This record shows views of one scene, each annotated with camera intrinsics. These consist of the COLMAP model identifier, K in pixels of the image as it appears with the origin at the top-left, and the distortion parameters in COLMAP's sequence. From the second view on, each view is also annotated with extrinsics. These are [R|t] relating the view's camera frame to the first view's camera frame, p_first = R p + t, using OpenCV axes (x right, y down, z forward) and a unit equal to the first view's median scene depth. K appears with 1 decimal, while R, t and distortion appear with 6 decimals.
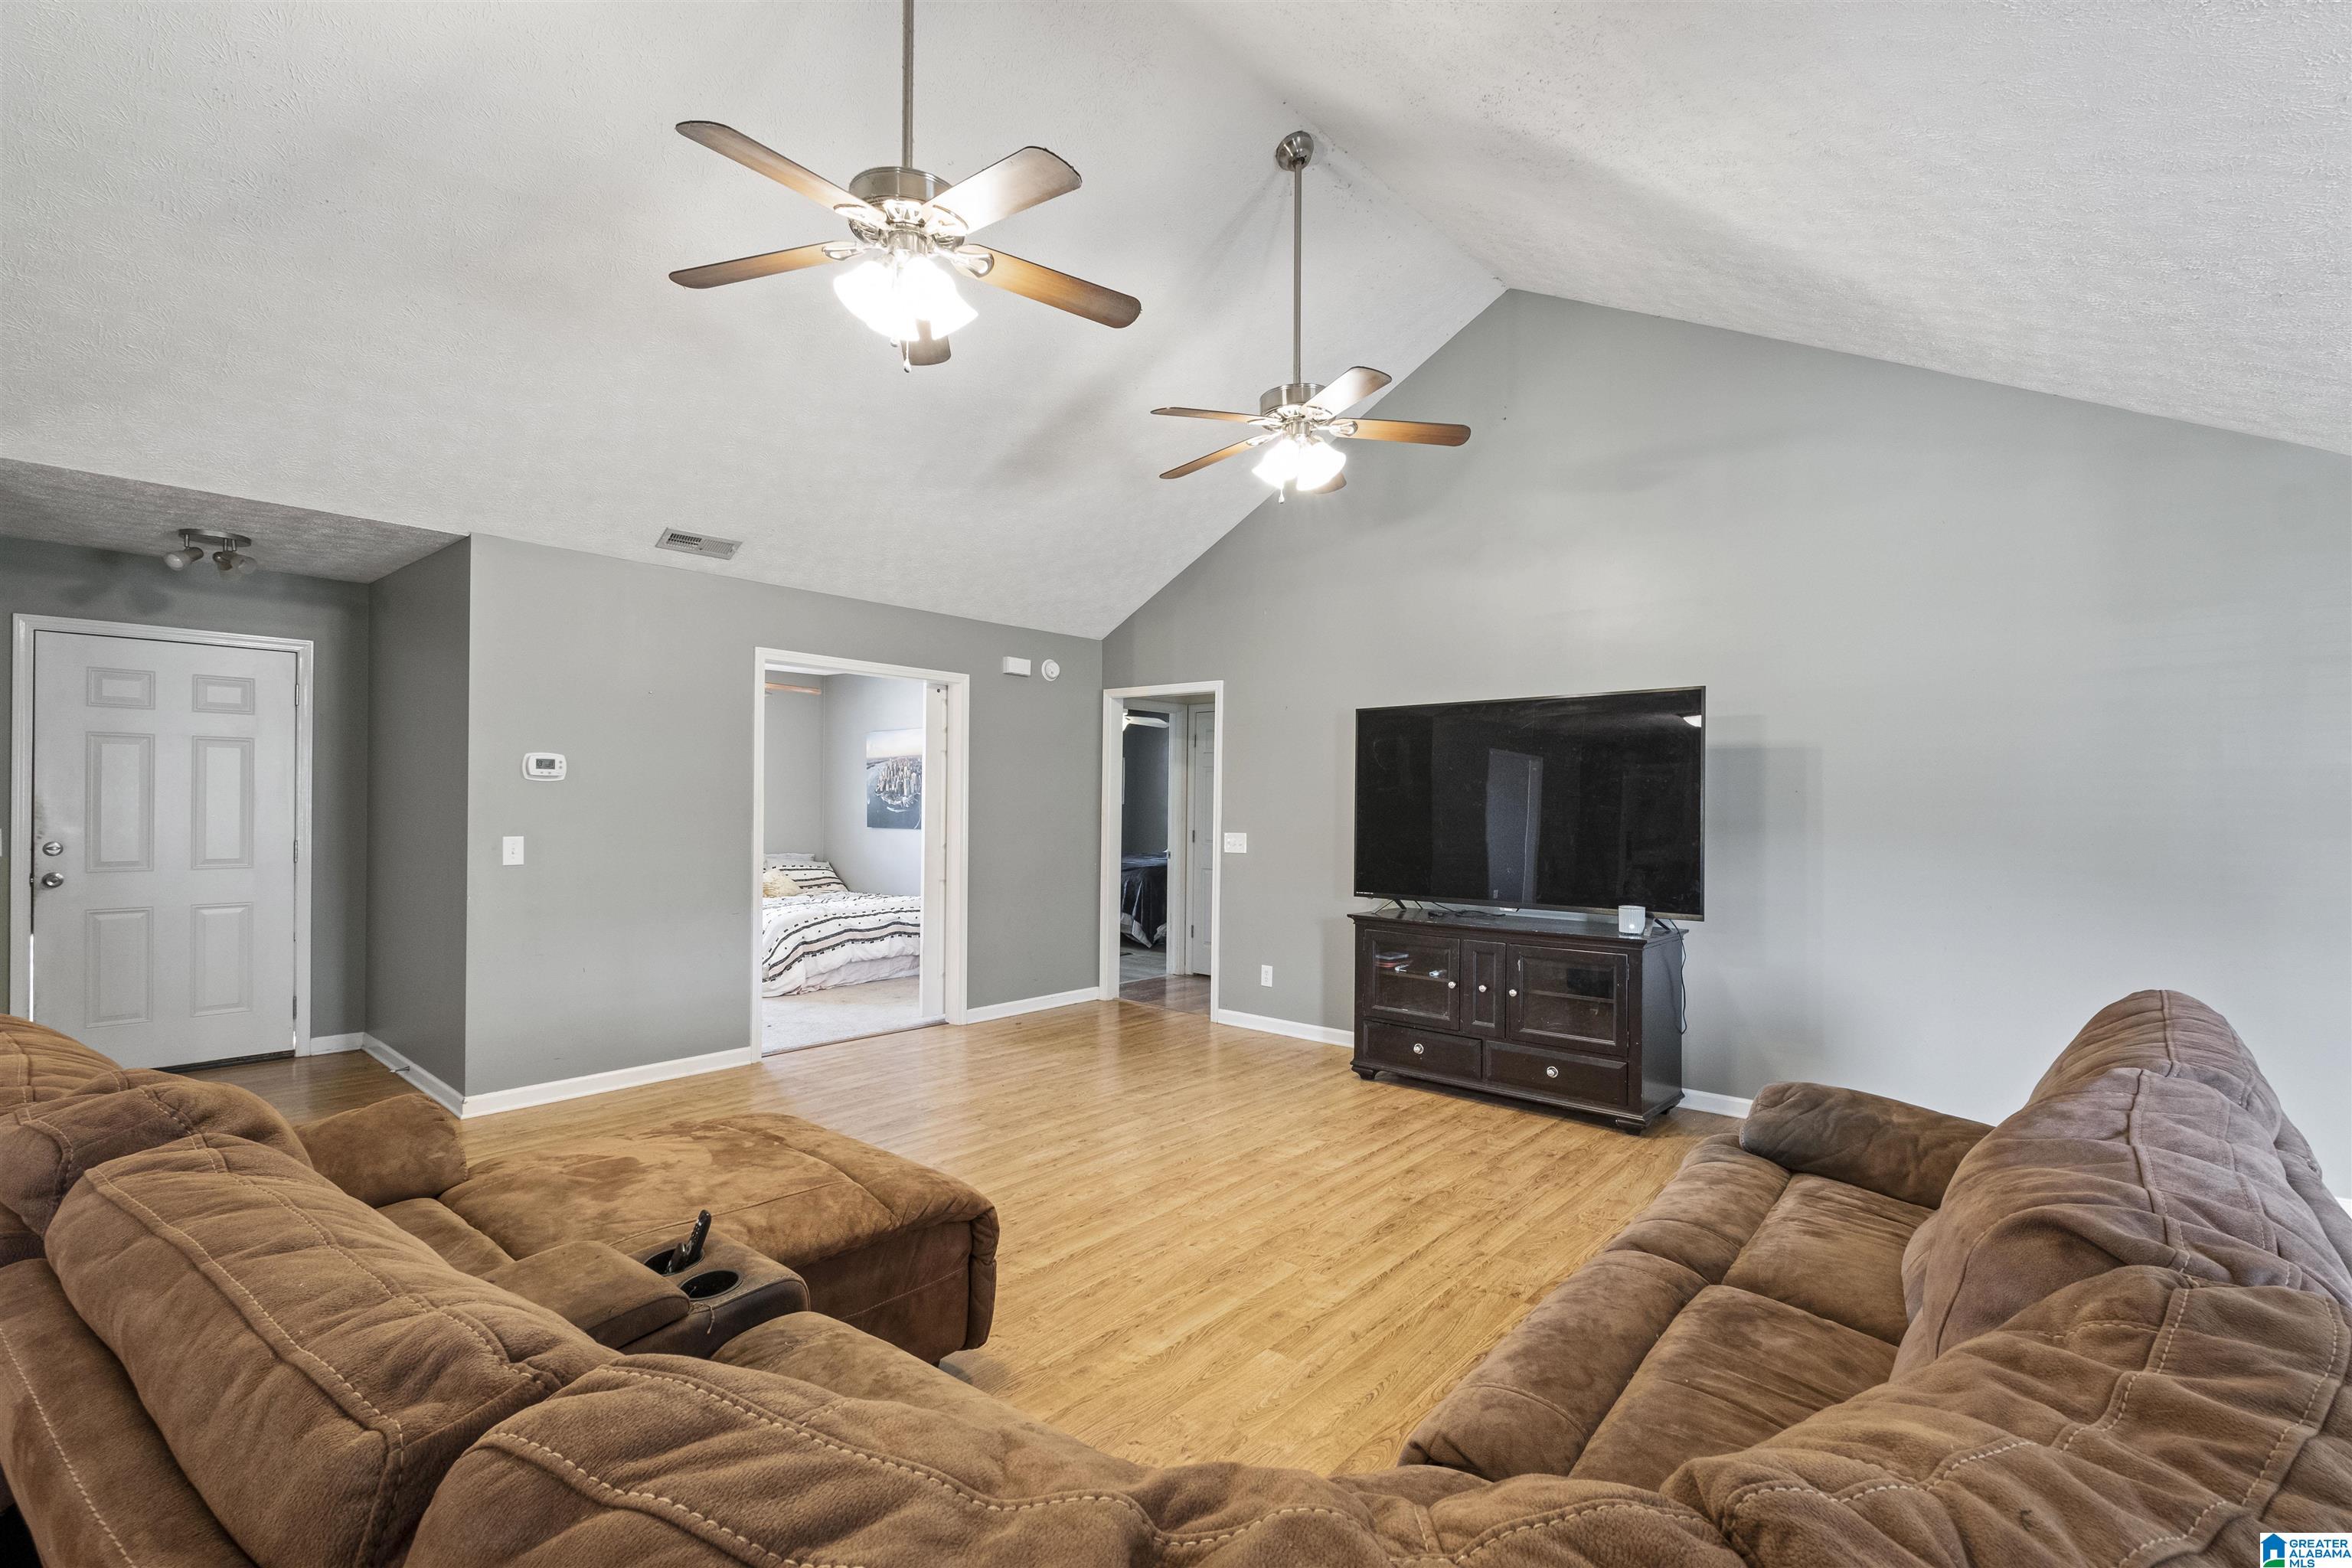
lens RADIAL K [[1035.6, 0, 1176.0], [0, 1035.6, 784.0], [0, 0, 1]] dist [-0.000006, -0.000002]
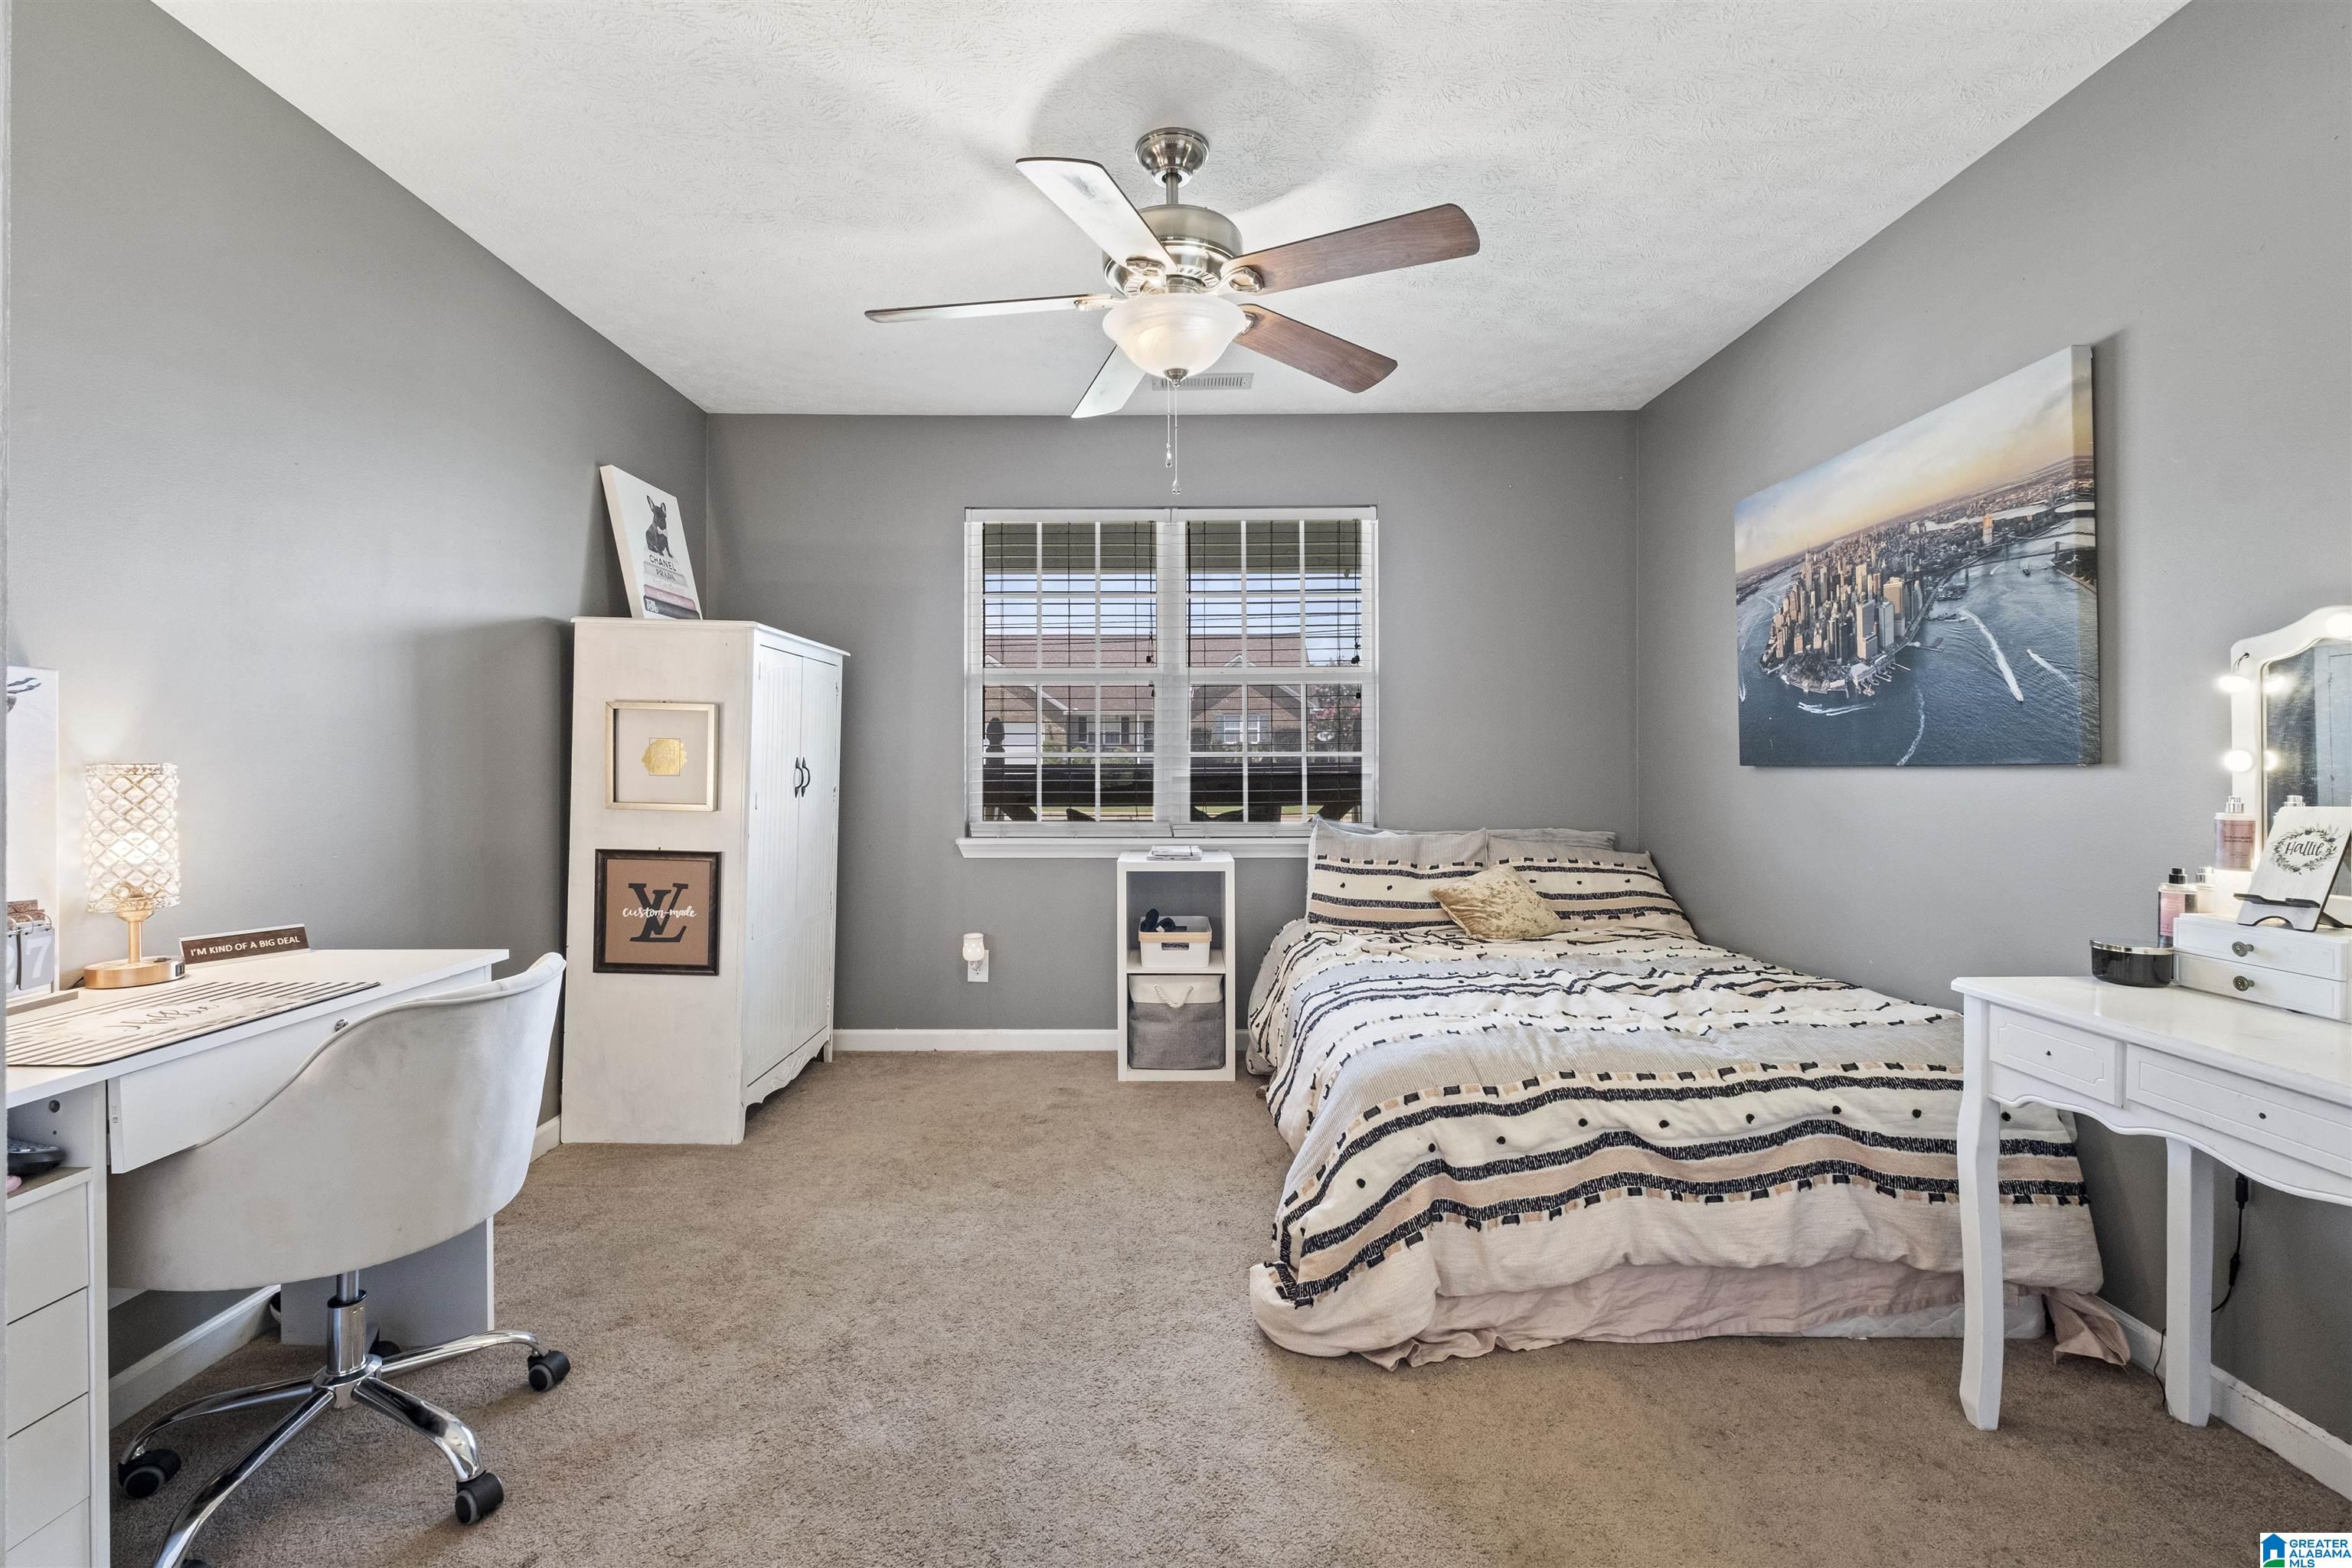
lens RADIAL K [[1029.5, 0, 1177.1], [0, 1029.5, 744.5], [0, 0, 1]] dist [-0.000889, -0.000152]
pose [[0.657775, -0.012872, -0.753105, -0.185124], [0.016098, 0.999866, -0.003030, 0.037801], [0.753043, -0.010130, 0.657894, 0.723444]]
